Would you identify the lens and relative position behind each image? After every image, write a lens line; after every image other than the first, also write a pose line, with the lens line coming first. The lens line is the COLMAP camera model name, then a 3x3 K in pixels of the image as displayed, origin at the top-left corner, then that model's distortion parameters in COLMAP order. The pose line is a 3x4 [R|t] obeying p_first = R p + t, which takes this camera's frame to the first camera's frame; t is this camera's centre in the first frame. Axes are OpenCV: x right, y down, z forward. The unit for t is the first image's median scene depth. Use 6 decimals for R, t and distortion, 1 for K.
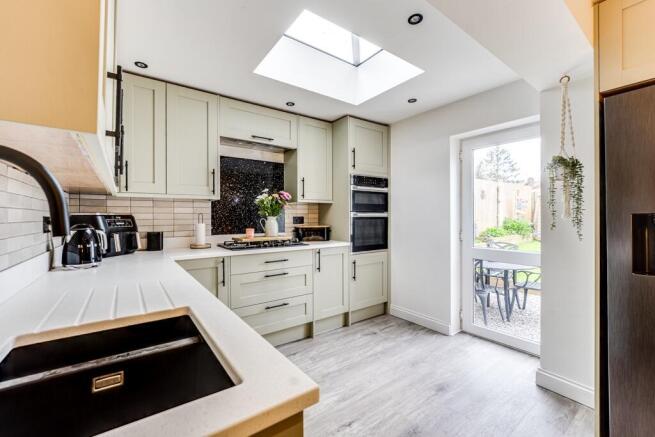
lens RADIAL K [[279.7, 0, 336.5], [0, 279.7, 217.0], [0, 0, 1]] dist [-0.010598, 0.000619]
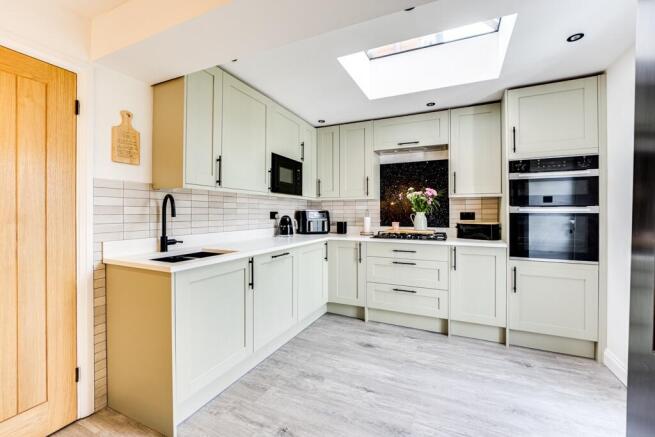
lens RADIAL K [[267.6, 0, 321.4], [0, 267.6, 213.7], [0, 0, 1]] dist [-0.021384, 0.000513]
pose [[0.465872, 0.008475, -0.884812, 0.516617], [-0.002779, 0.999963, 0.008115, -0.002875], [0.884848, -0.001322, 0.465878, 0.170488]]
